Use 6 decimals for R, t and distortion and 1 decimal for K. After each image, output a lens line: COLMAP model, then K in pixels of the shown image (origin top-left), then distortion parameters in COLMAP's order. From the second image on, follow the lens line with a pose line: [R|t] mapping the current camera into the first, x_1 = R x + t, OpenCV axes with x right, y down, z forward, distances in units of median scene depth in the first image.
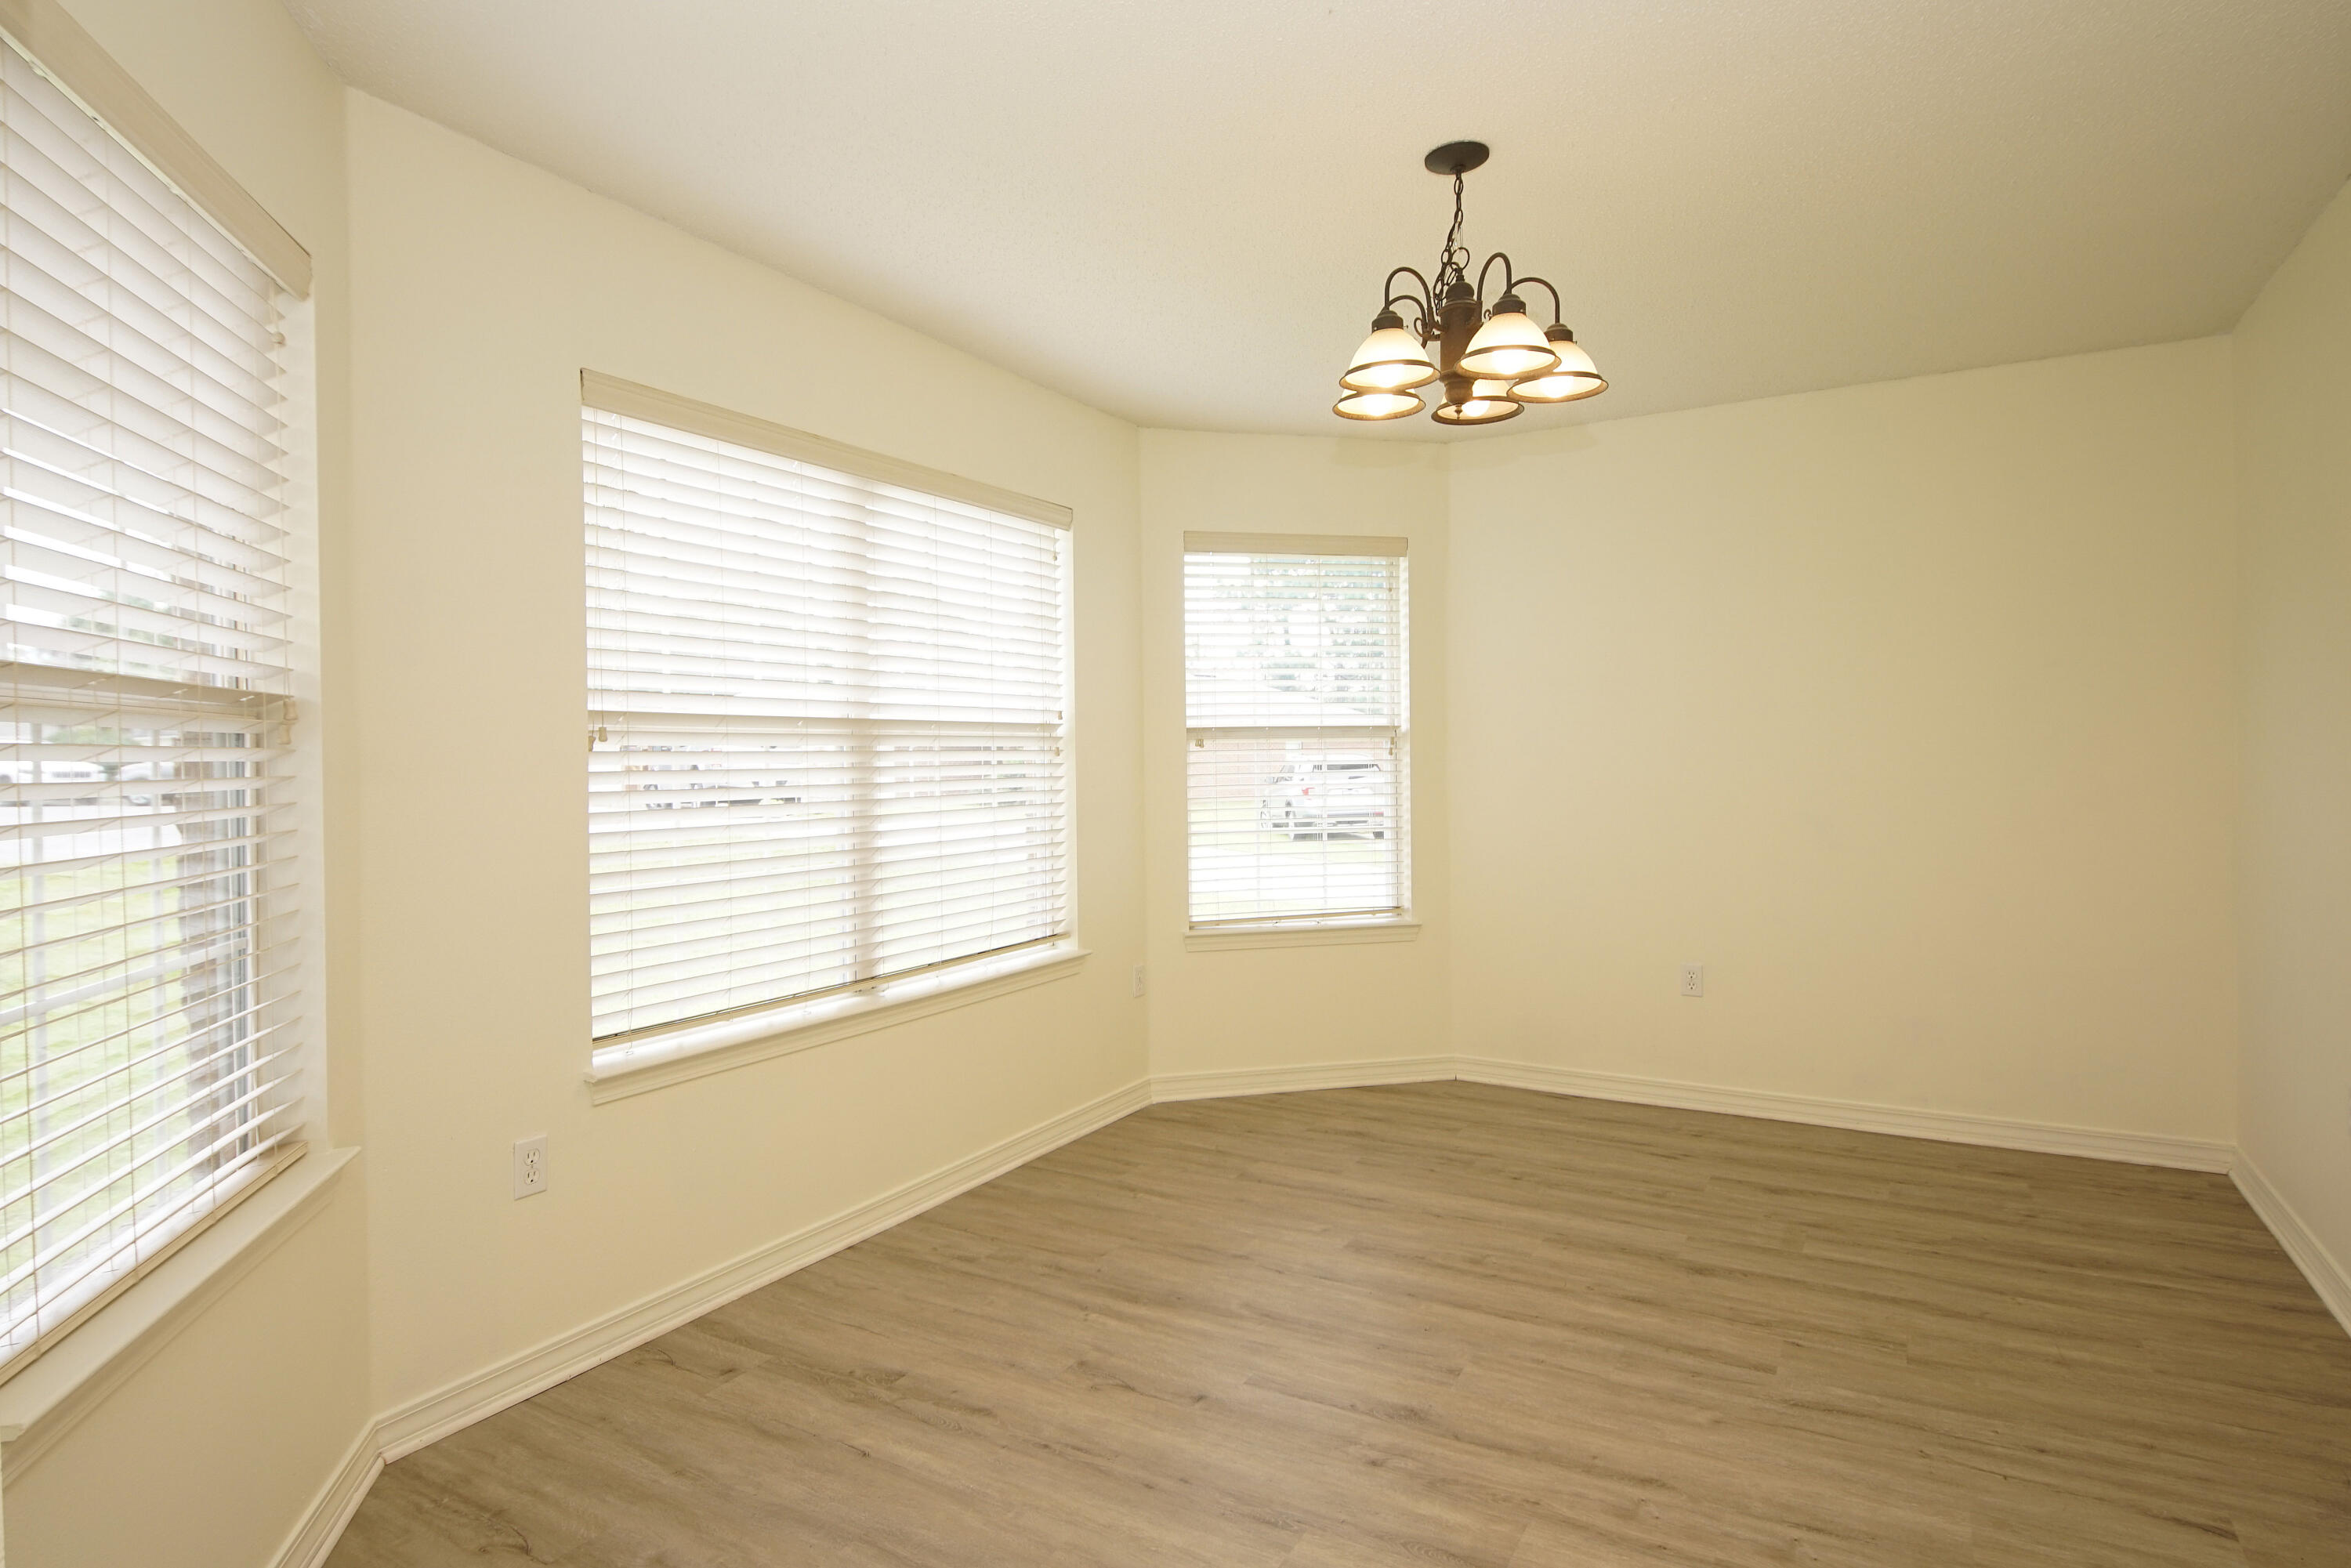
lens RADIAL K [[1256.7, 0, 1161.0], [0, 1256.7, 776.3], [0, 0, 1]] dist [0.035891, -0.035073]
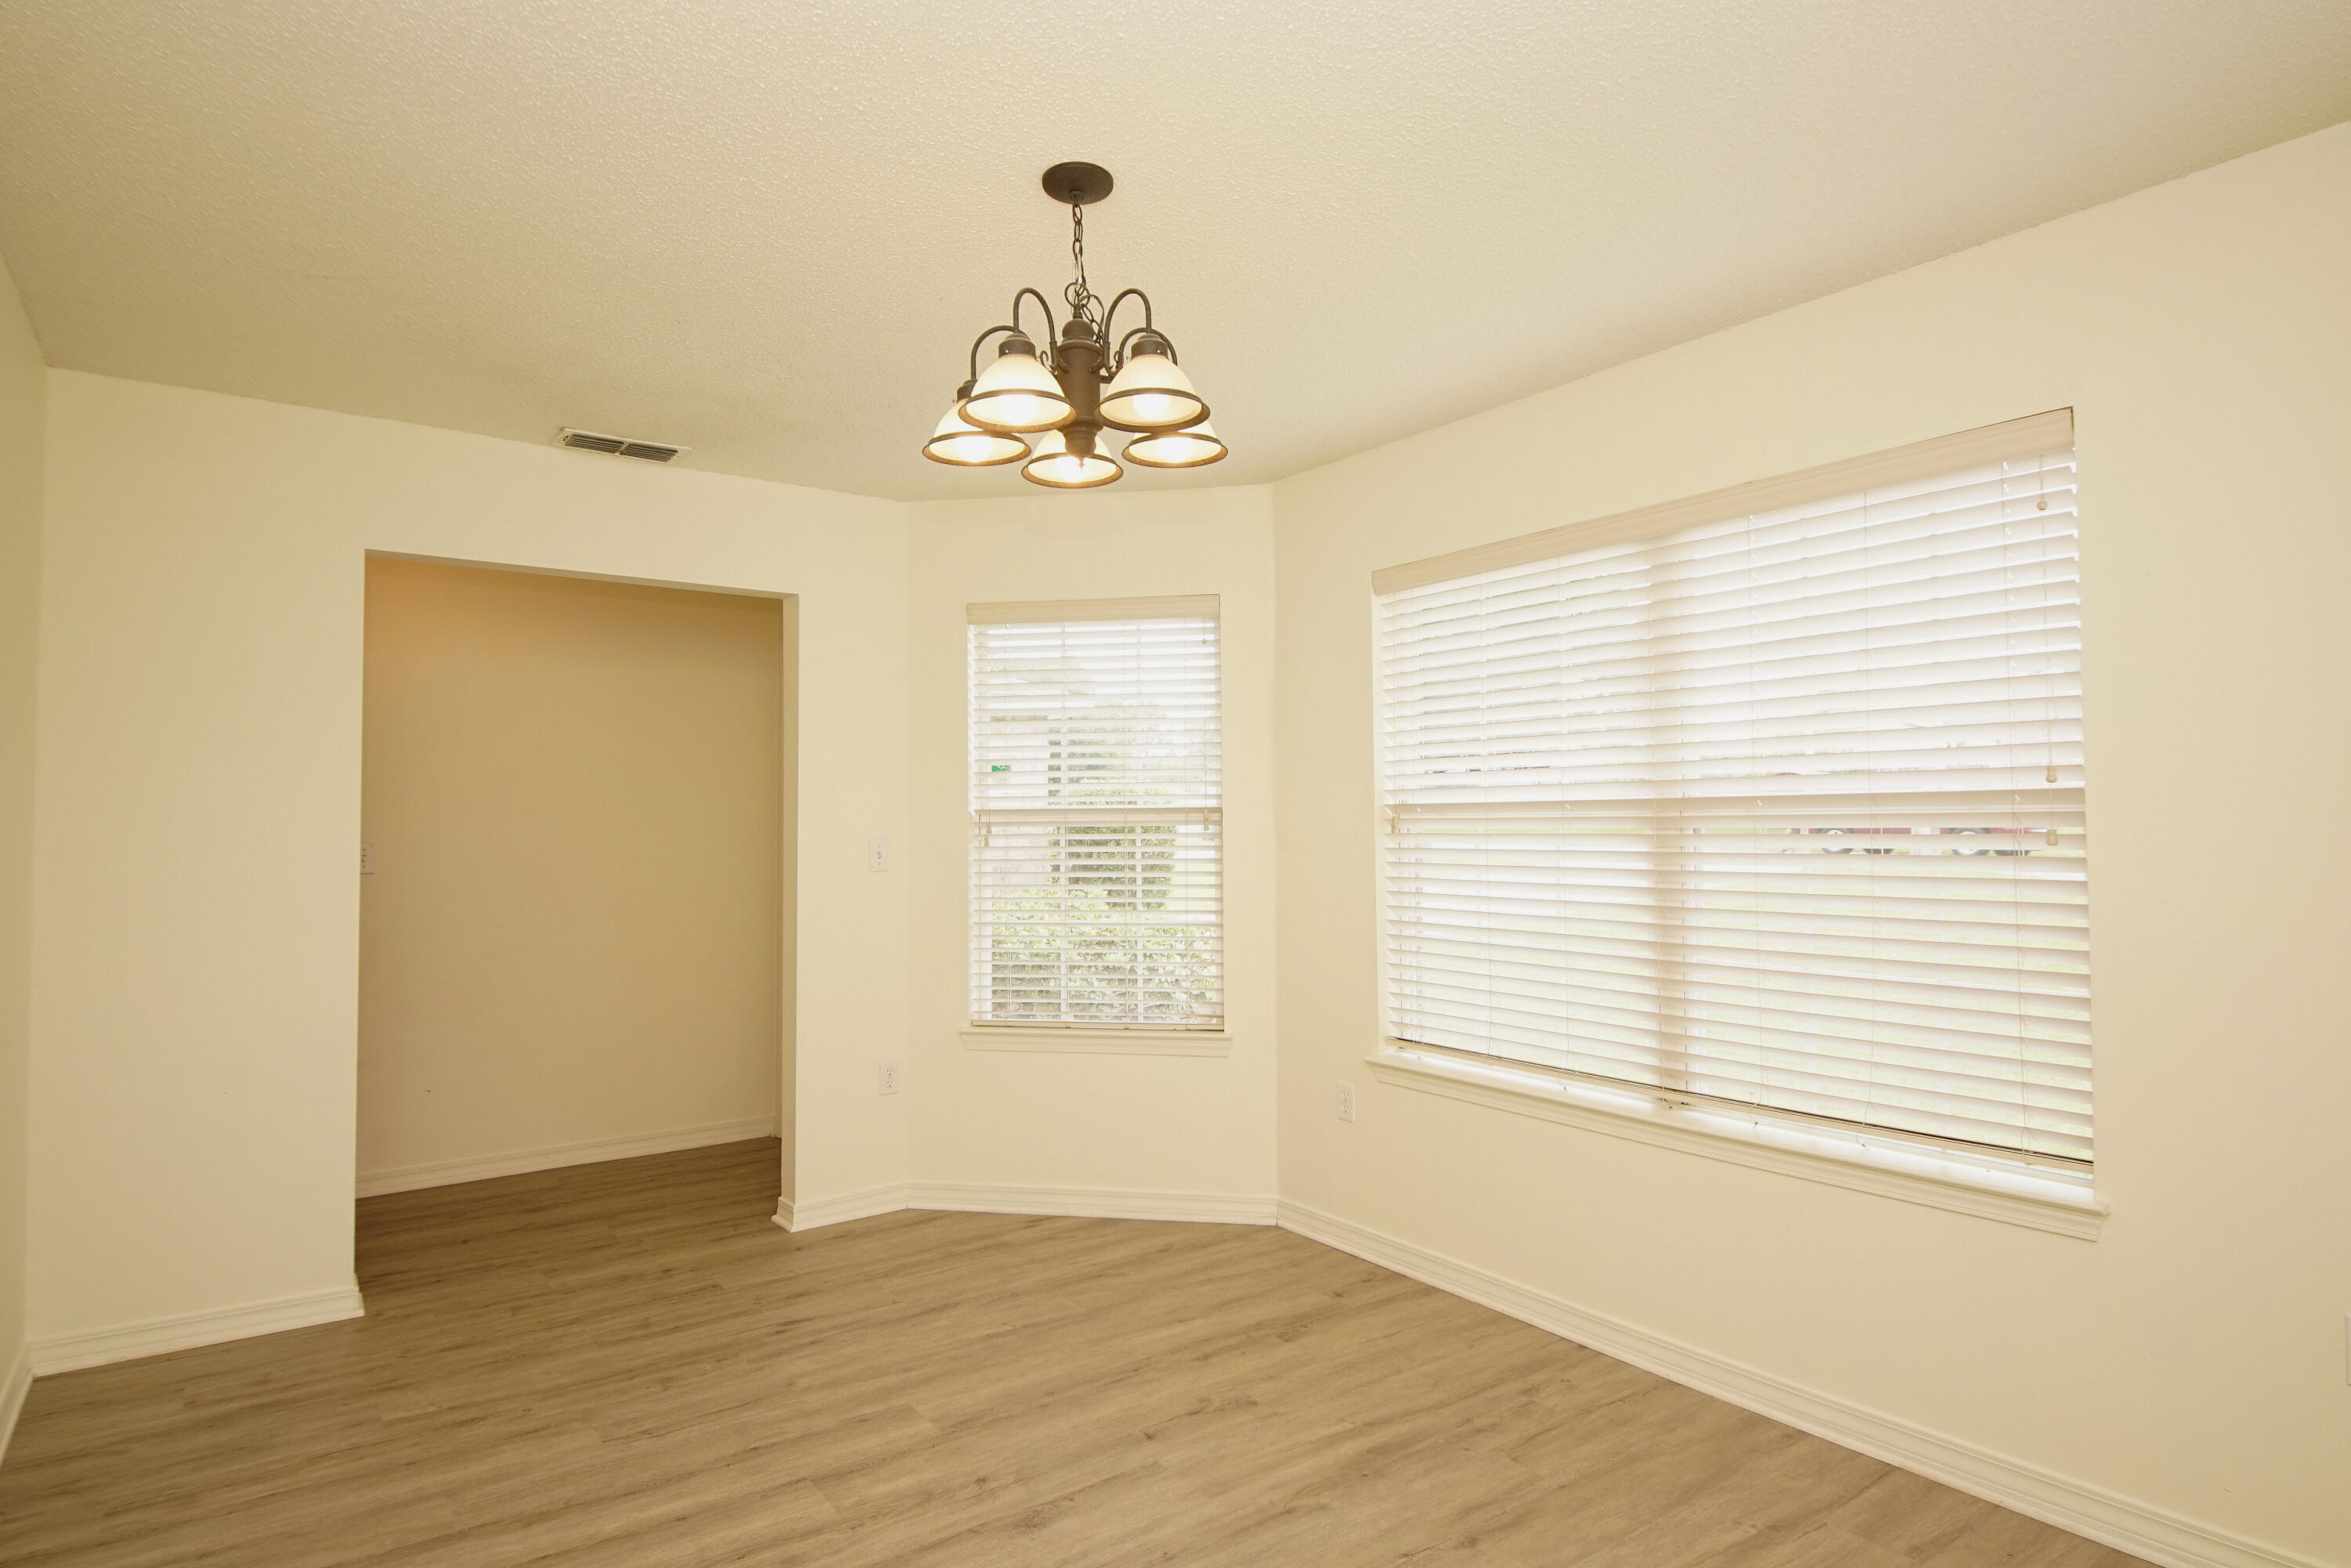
lens RADIAL K [[1262.5, 0, 1144.0], [0, 1262.5, 769.2], [0, 0, 1]] dist [0.030381, -0.032442]
pose [[-0.409403, -0.024666, -0.912020, 0.898559], [-0.005172, 0.999681, -0.024715, -0.050831], [0.912339, -0.005401, -0.409400, 1.239441]]
